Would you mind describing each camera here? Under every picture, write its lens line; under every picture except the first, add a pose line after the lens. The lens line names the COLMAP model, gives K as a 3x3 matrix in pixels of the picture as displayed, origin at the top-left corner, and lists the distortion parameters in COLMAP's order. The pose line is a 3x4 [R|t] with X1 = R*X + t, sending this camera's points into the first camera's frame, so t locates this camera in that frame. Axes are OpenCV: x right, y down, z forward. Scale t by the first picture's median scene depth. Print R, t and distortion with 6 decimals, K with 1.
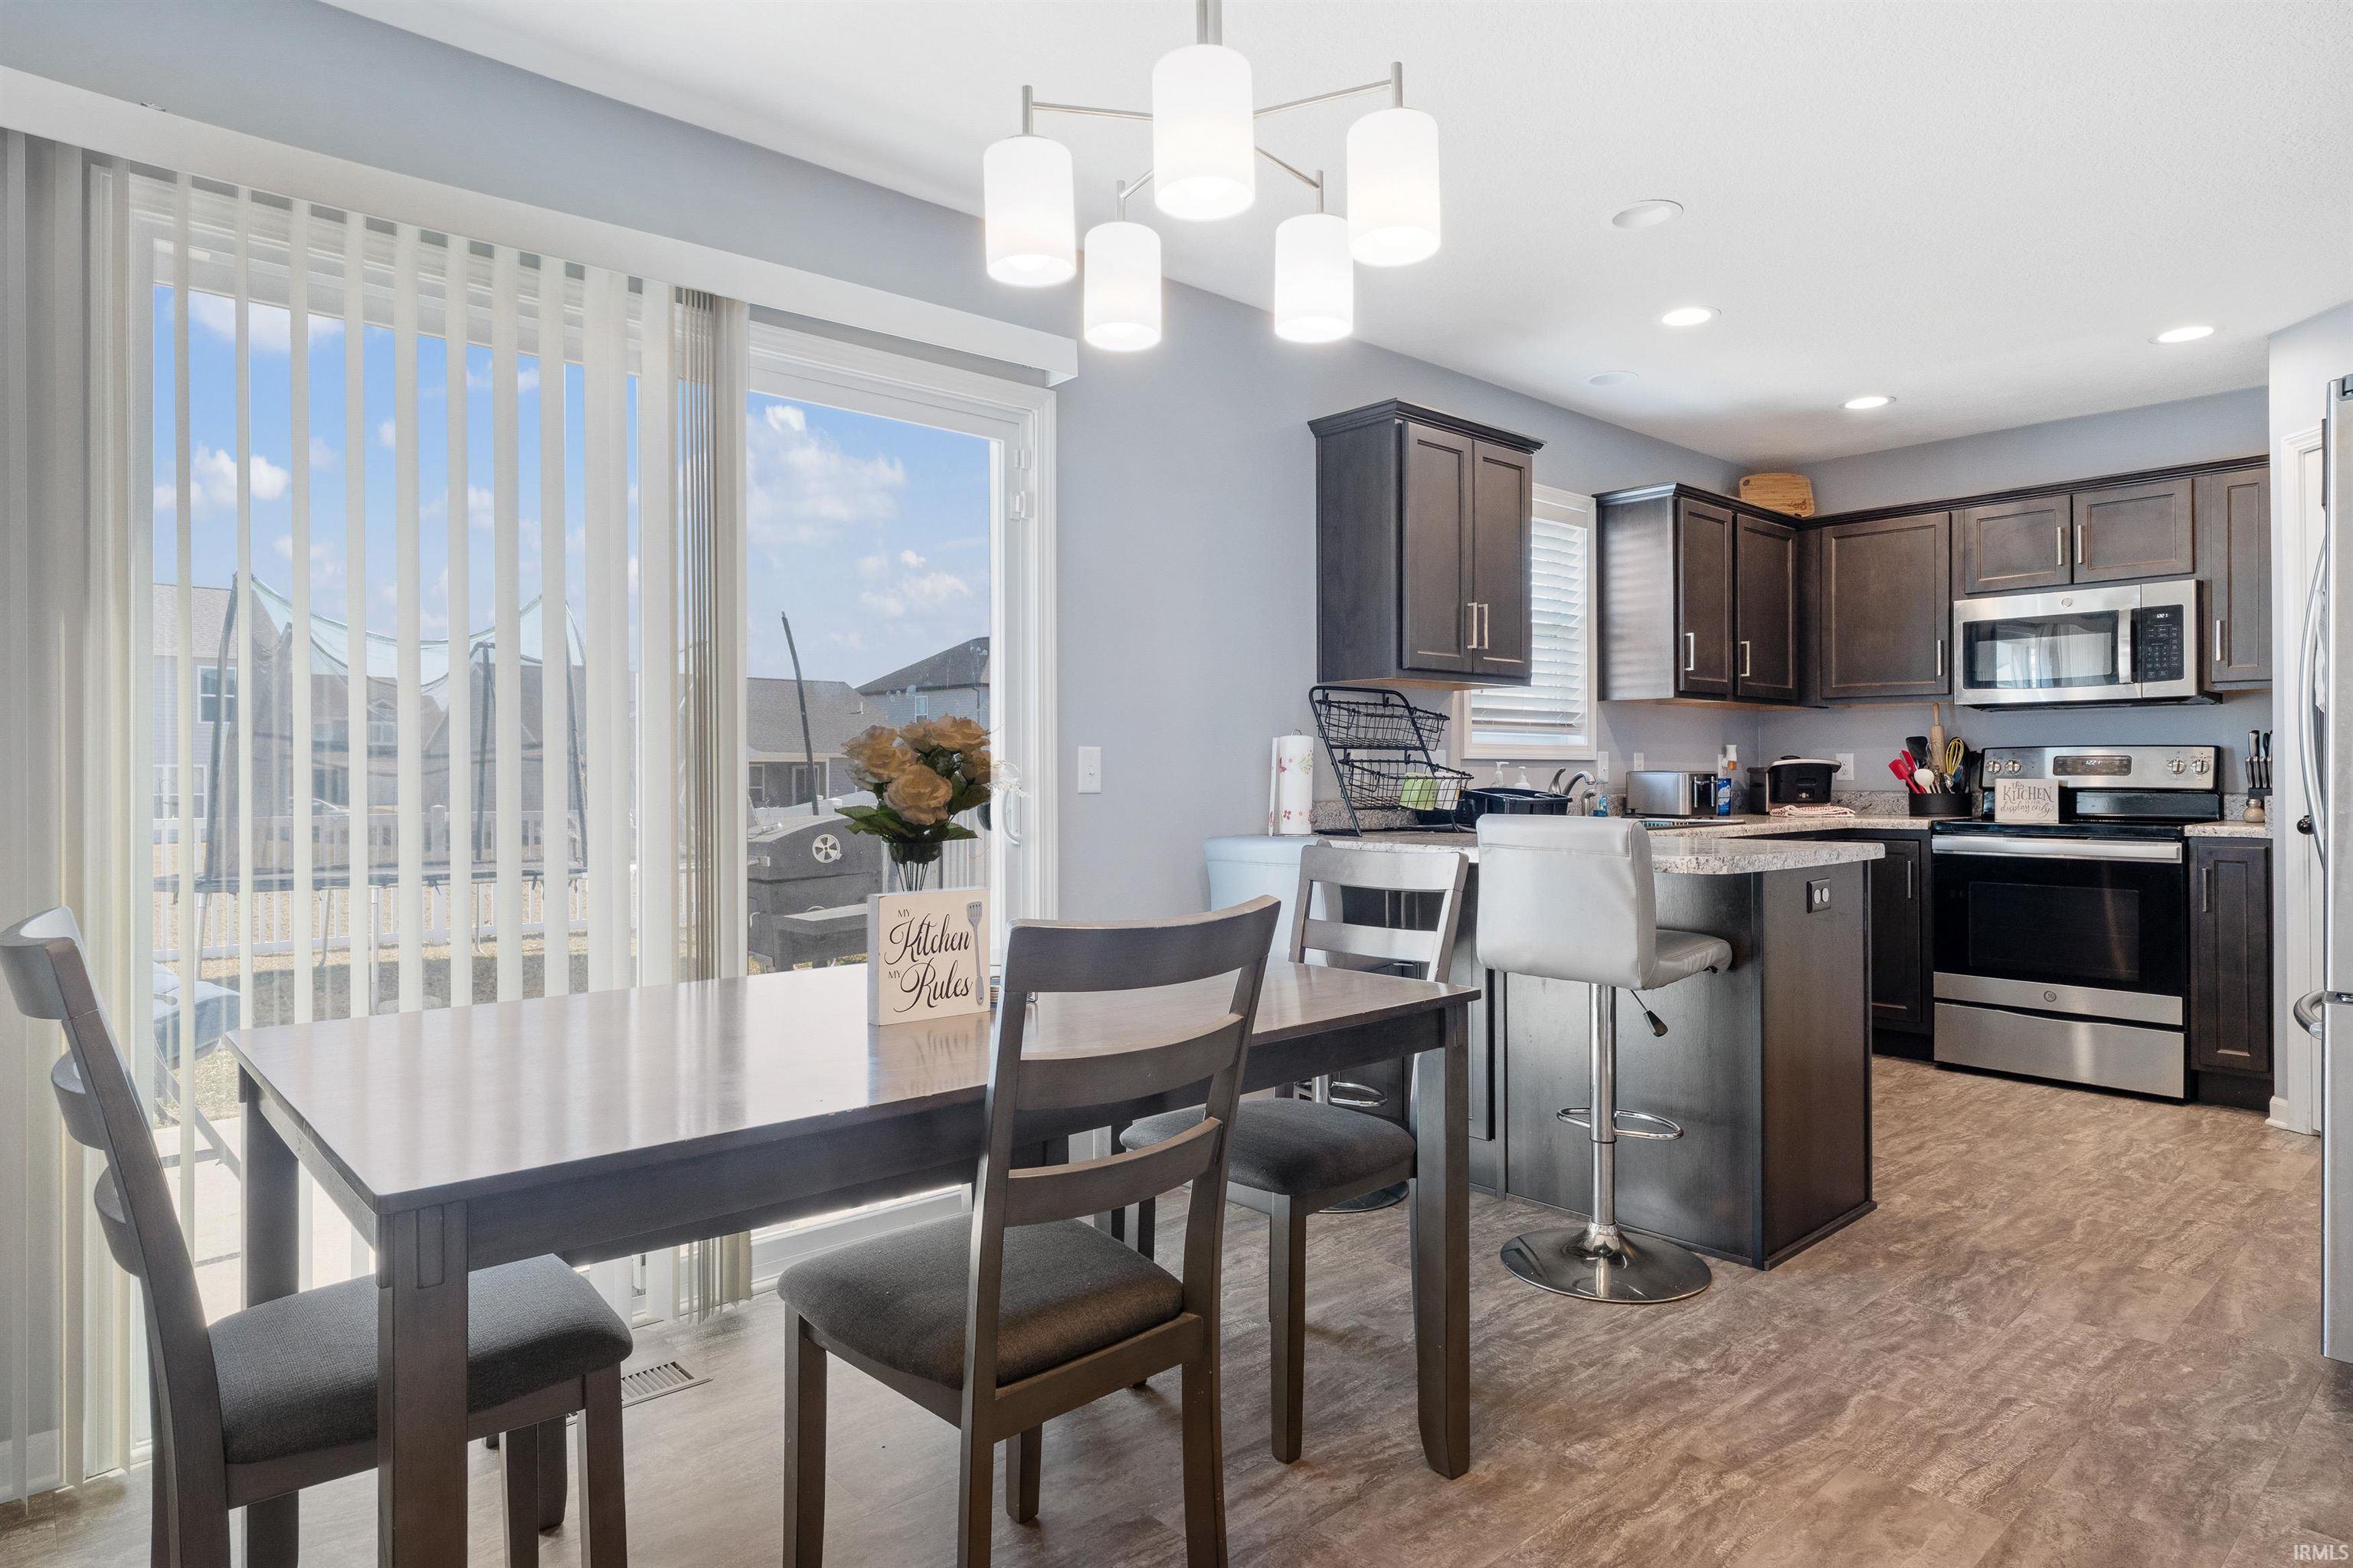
lens RADIAL K [[1385.0, 0, 1161.9], [0, 1385.0, 769.5], [0, 0, 1]] dist [0.003317, -0.001488]
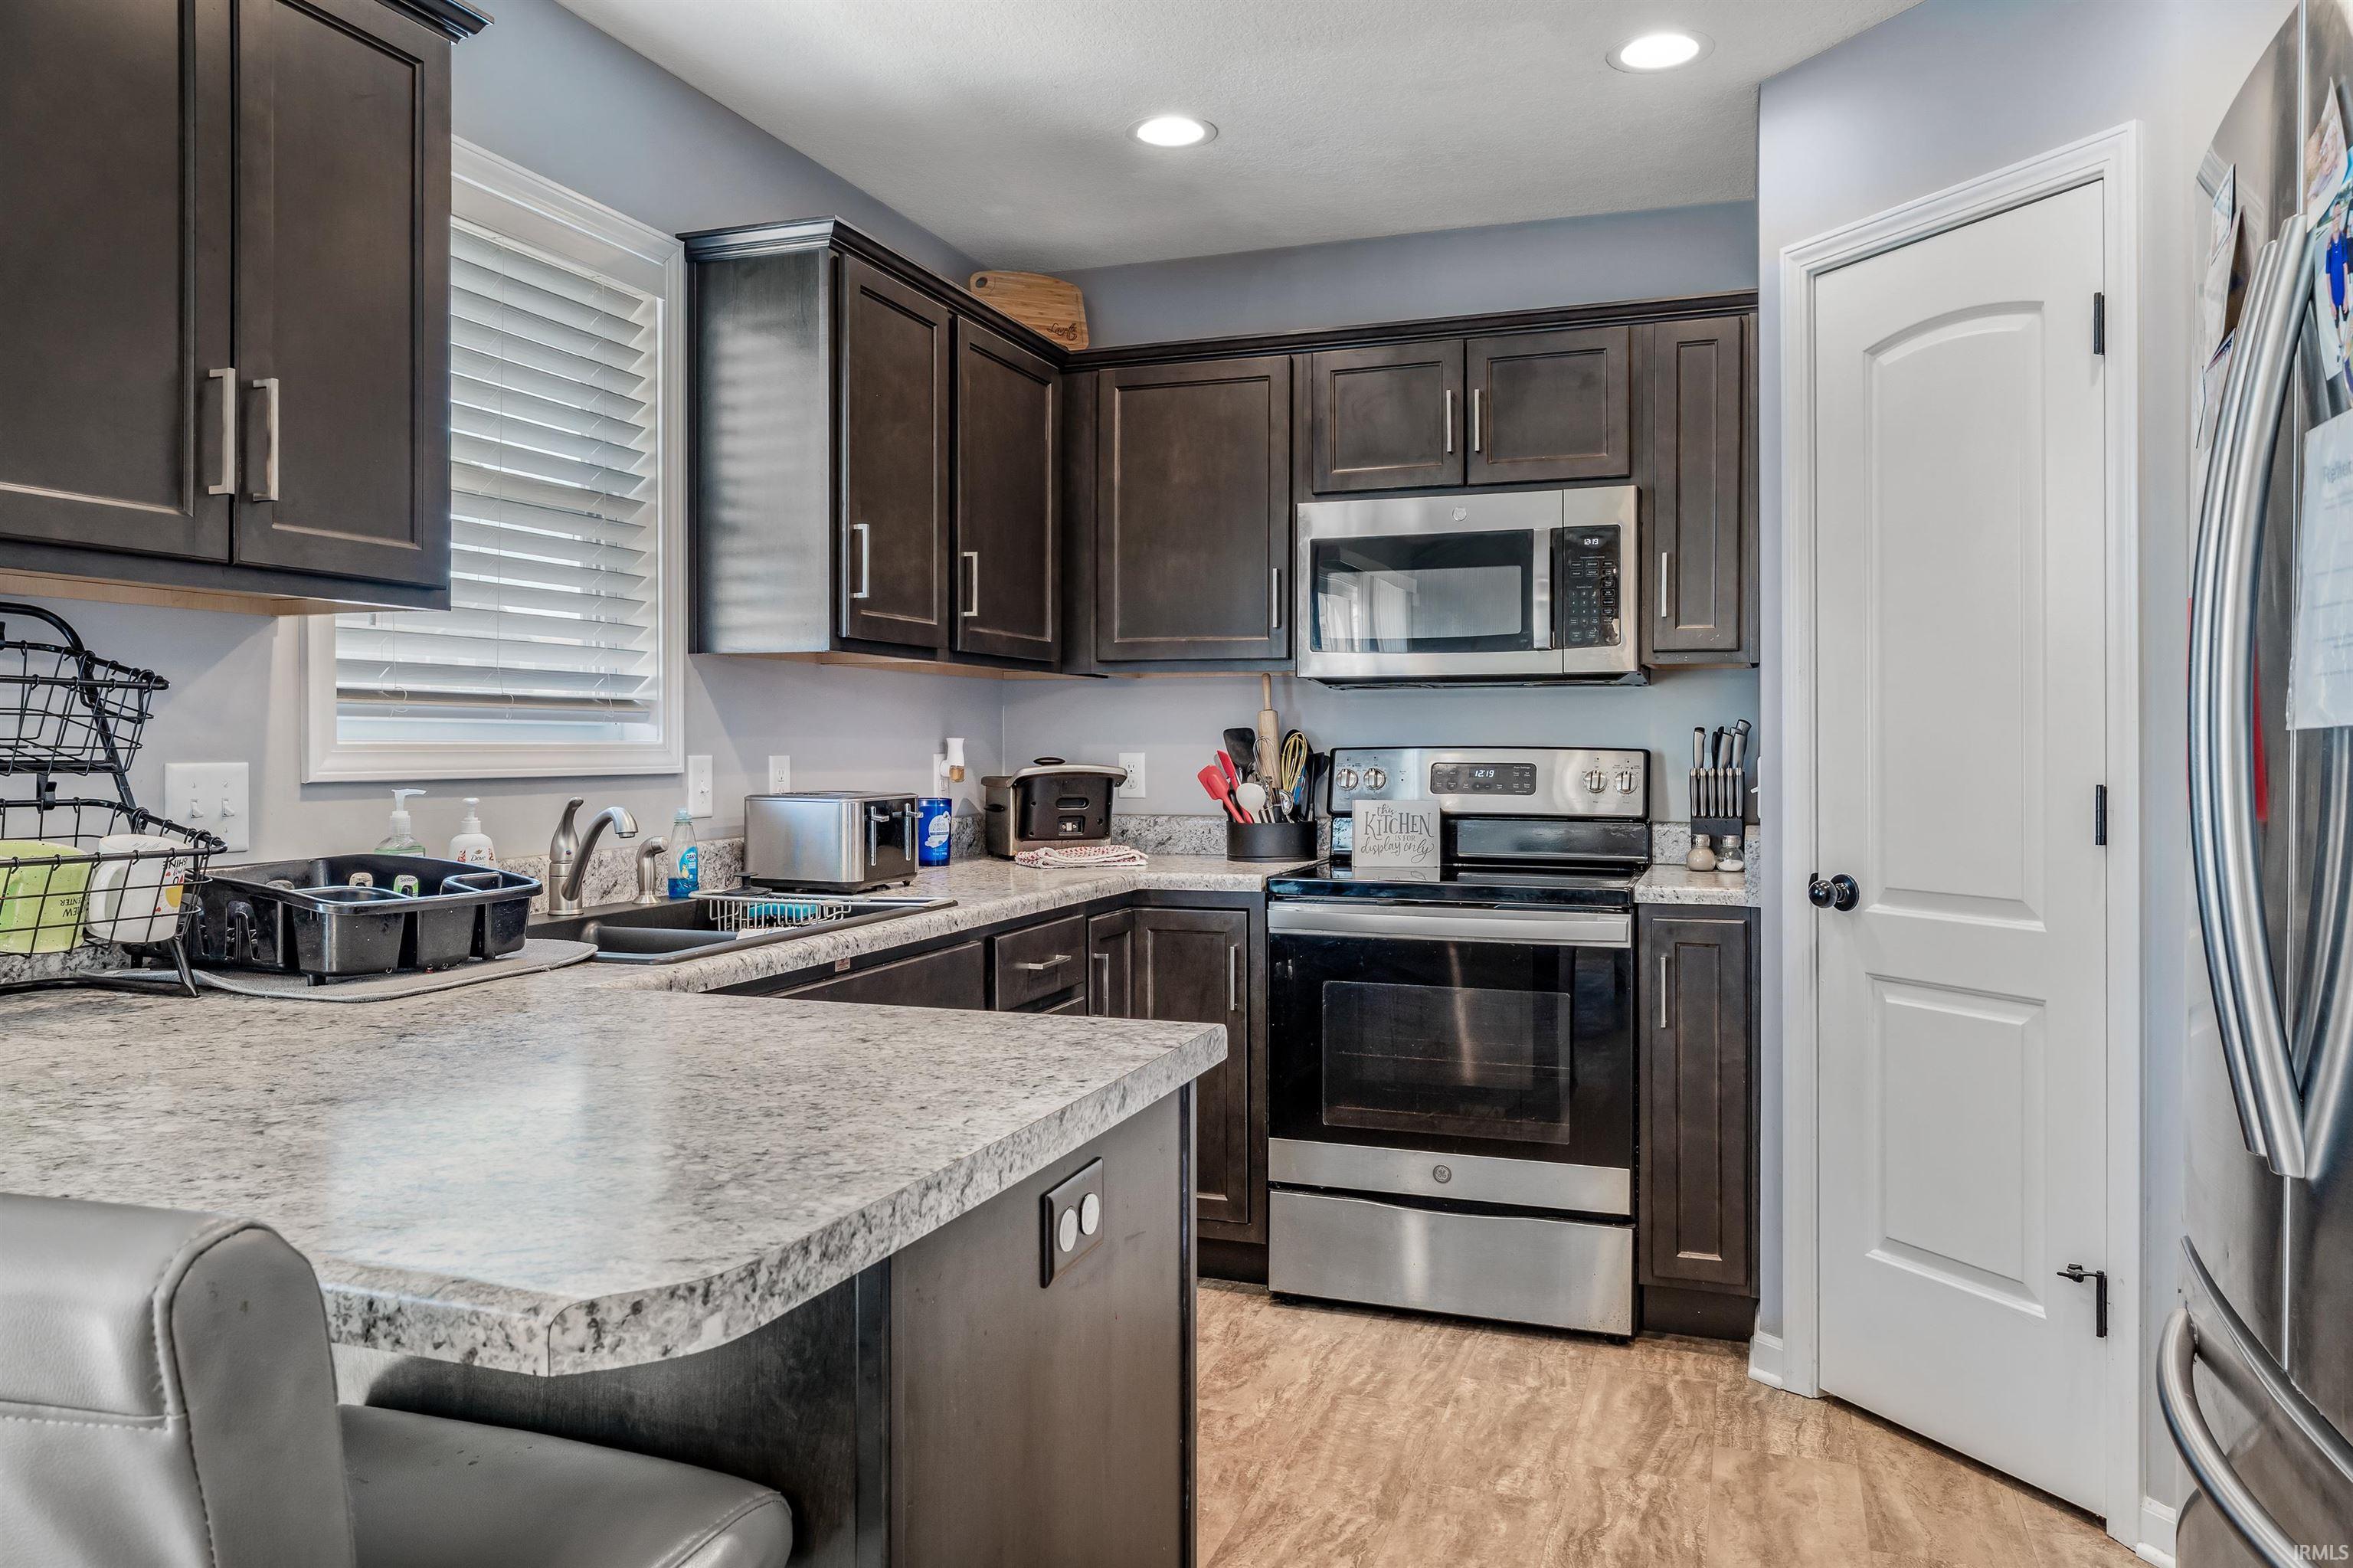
lens RADIAL K [[1643.6, 0, 1174.0], [0, 1643.6, 770.8], [0, 0, 1]] dist [-0.005424, -0.000955]
pose [[0.884344, -0.004395, 0.466815, 0.200128], [-0.004378, 0.999834, 0.017707, -0.019367], [-0.466815, -0.017703, 0.884178, 0.410895]]
